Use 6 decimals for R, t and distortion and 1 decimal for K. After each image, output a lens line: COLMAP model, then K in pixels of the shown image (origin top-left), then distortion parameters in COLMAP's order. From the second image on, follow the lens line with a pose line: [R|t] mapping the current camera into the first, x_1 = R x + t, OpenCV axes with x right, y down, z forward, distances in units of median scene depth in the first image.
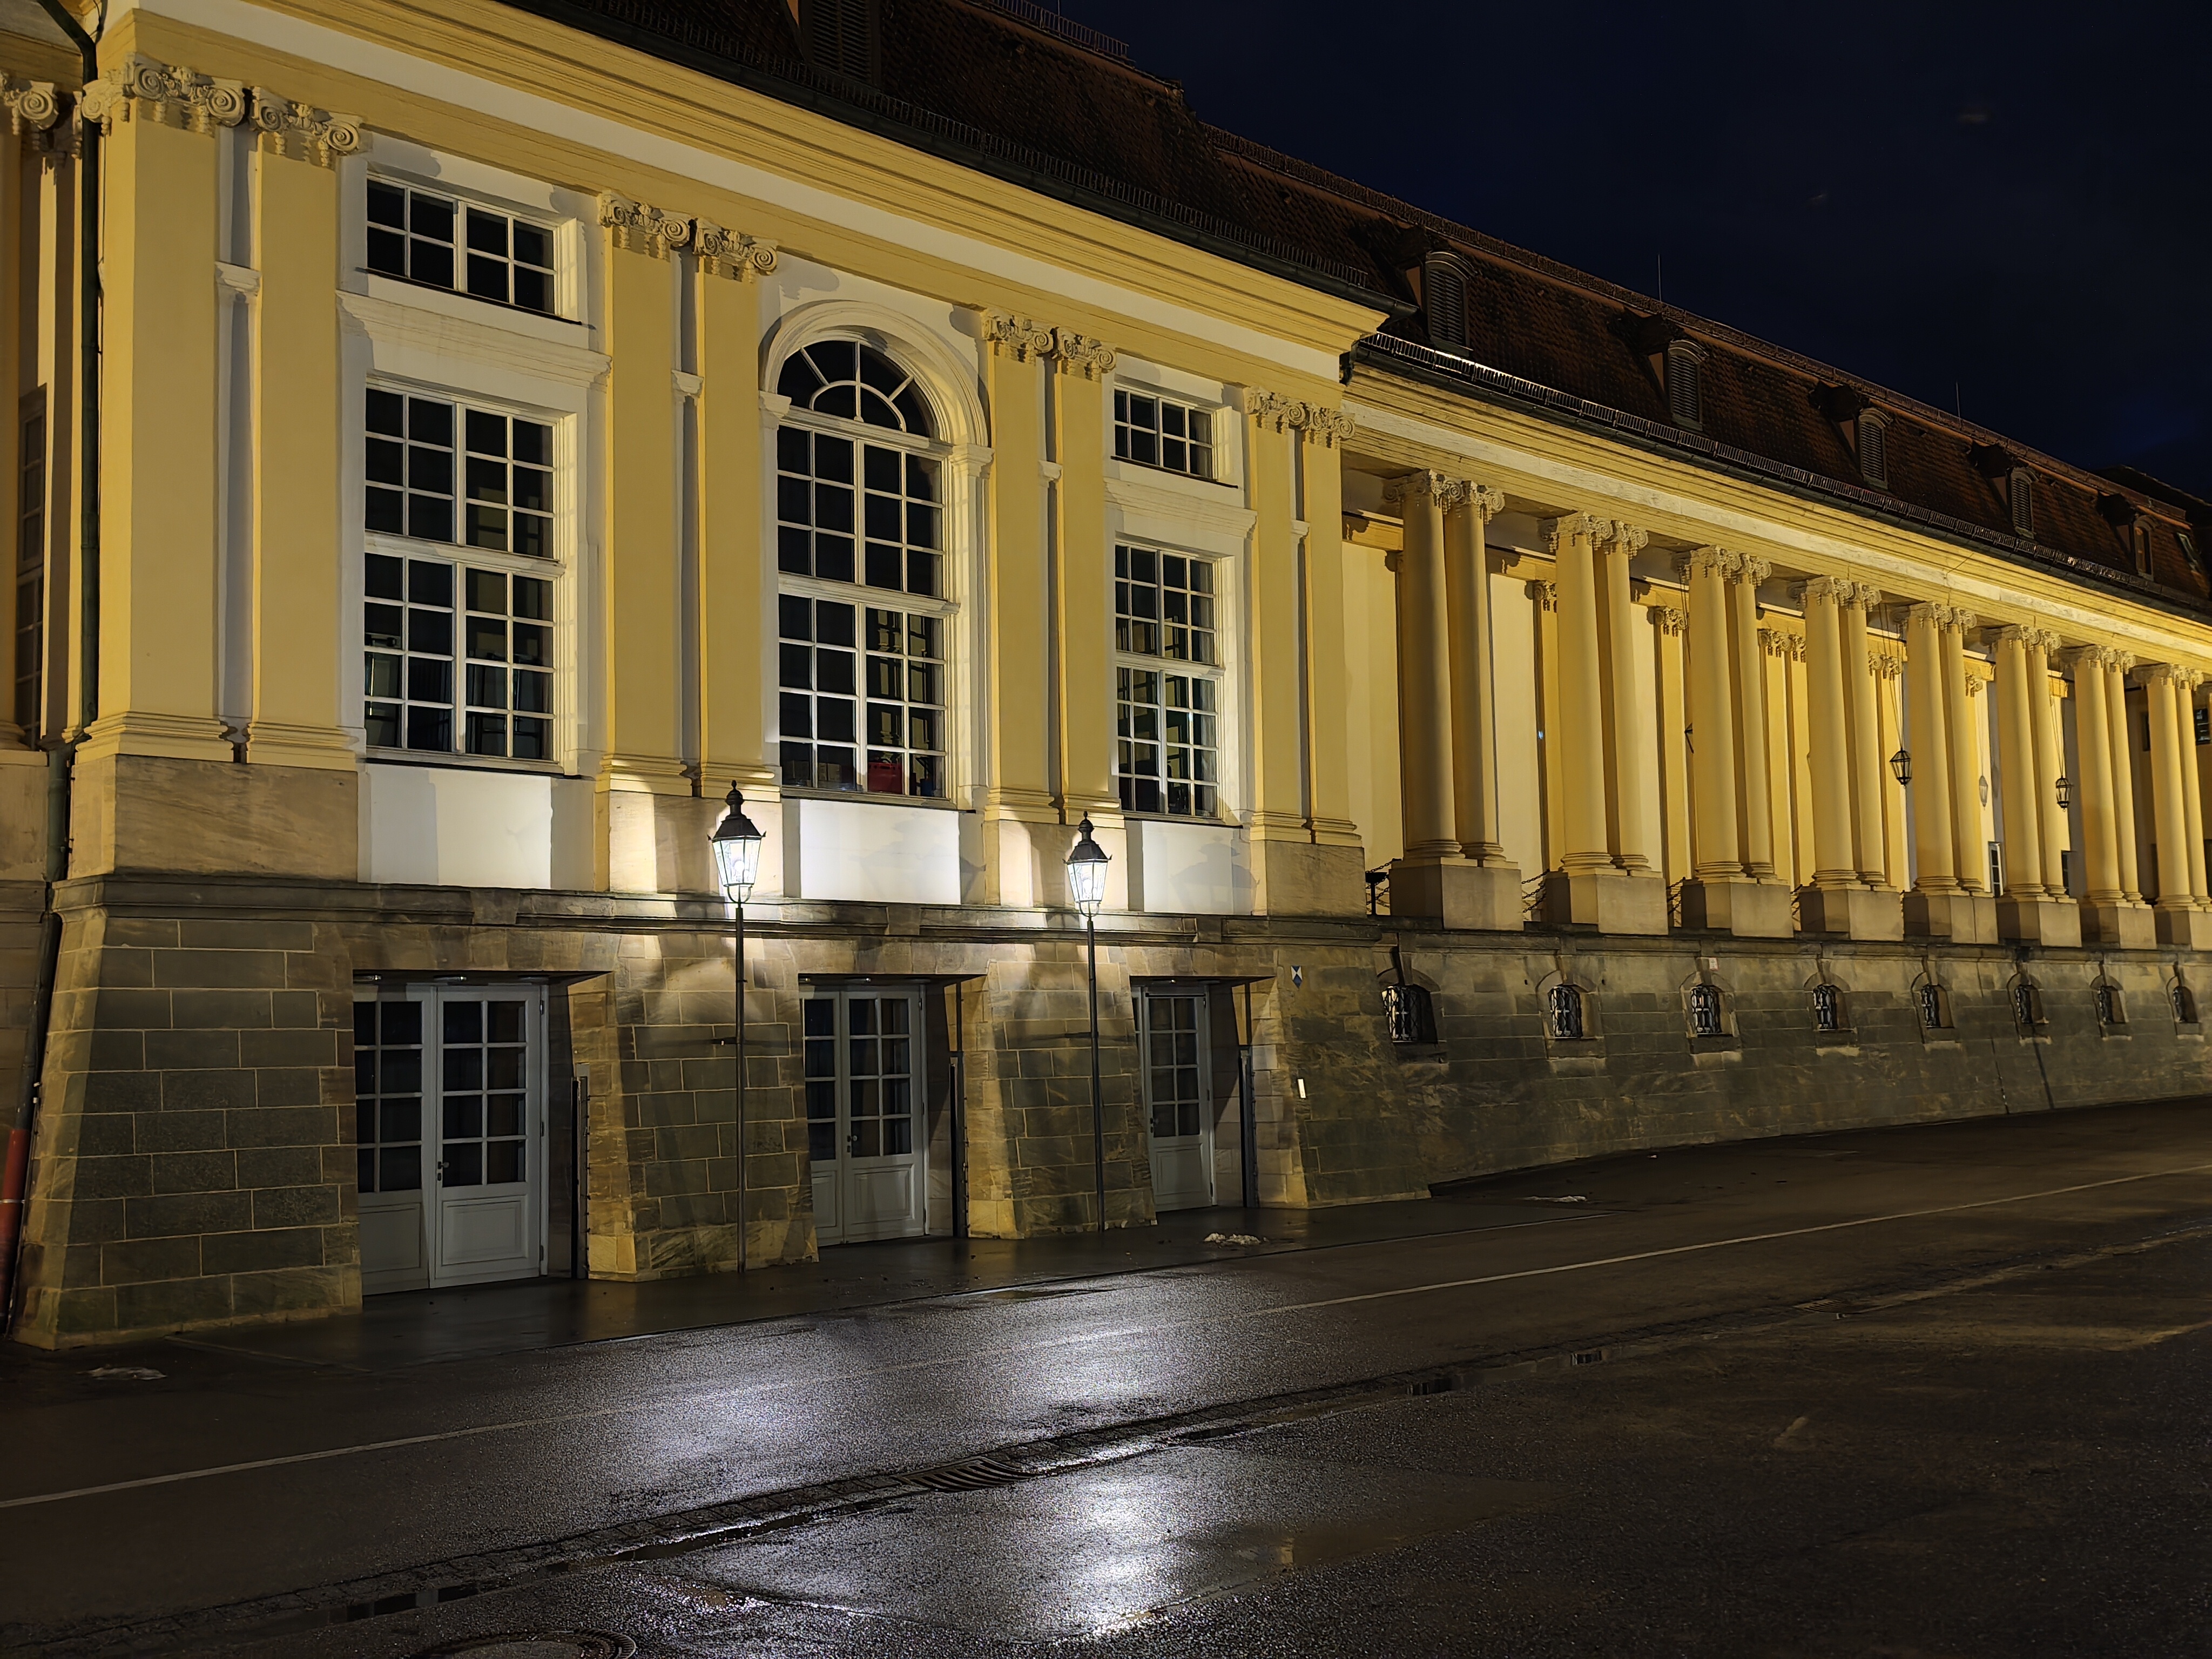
lens RADIAL K [[2227.3, 0, 1131.2], [0, 2227.3, 830.0], [0, 0, 1]] dist [0.143284, -0.244173]
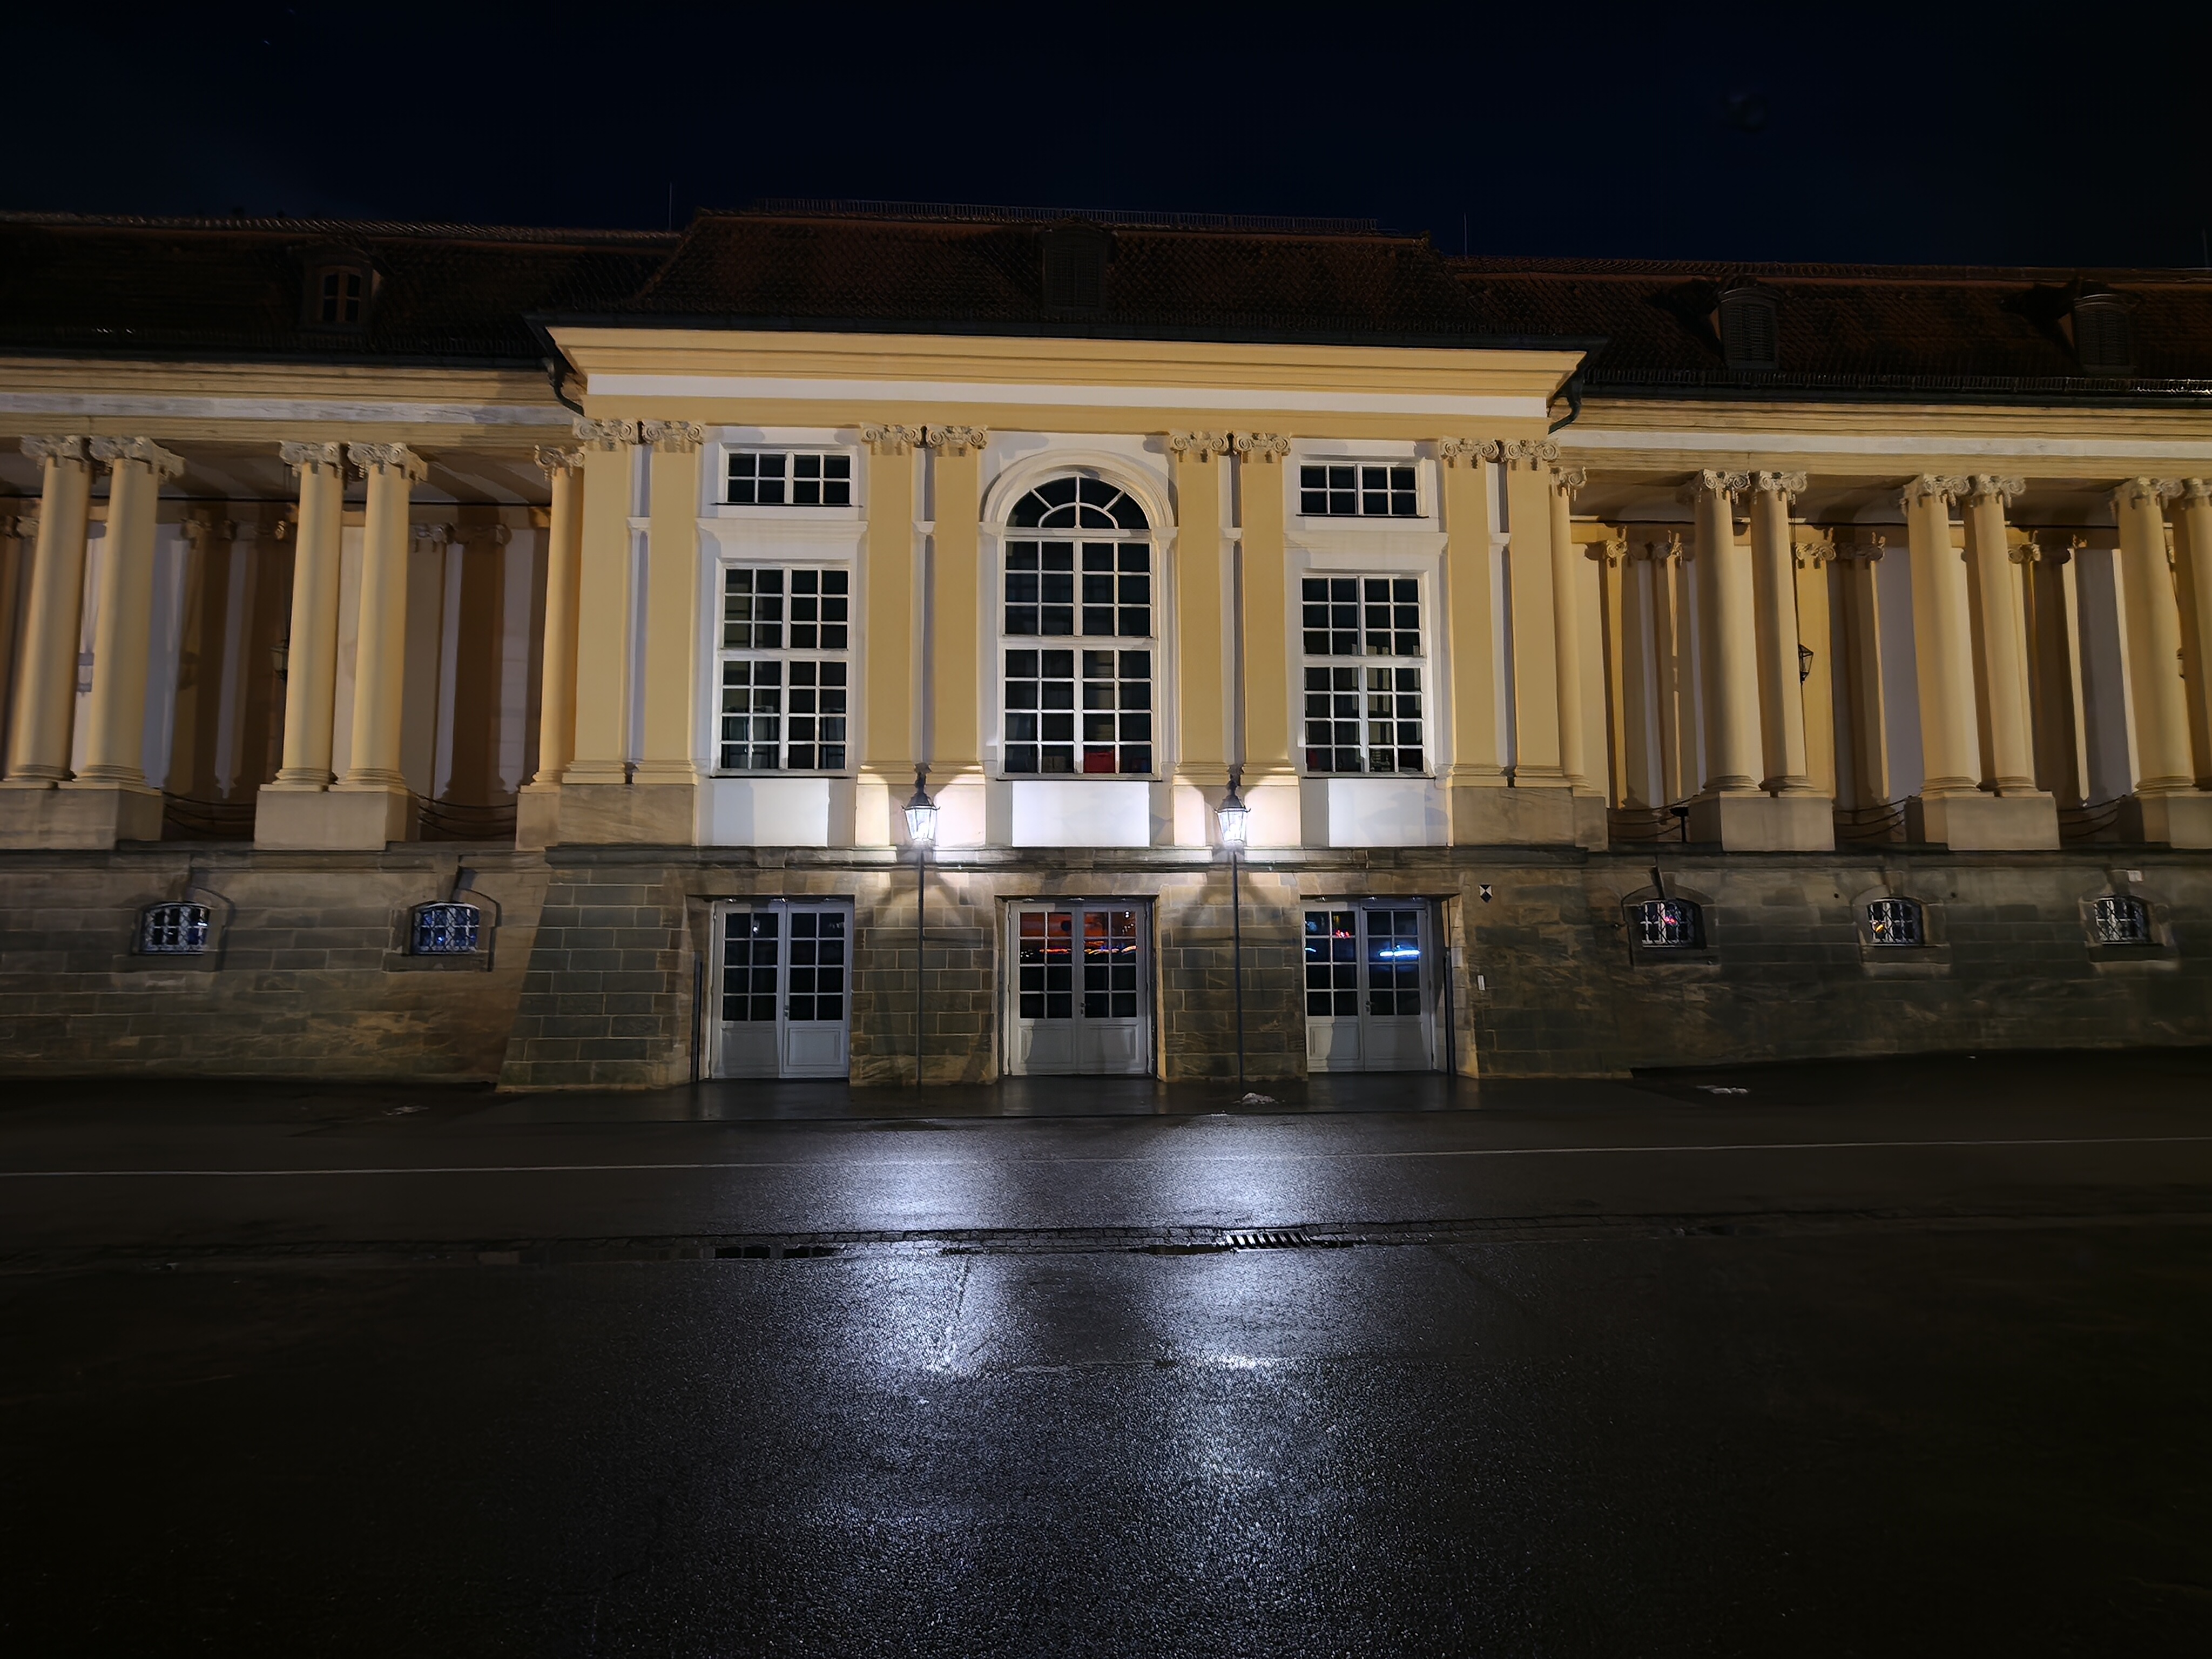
lens RADIAL K [[1184.2, 0, 1106.0], [0, 1184.2, 829.5], [0, 0, 1]] dist [-0.003369, 0.011483]
pose [[0.745564, -0.048488, -0.664668, 0.408396], [0.052012, 0.998541, -0.014502, 0.031968], [0.664401, -0.023758, 0.746998, 0.409791]]
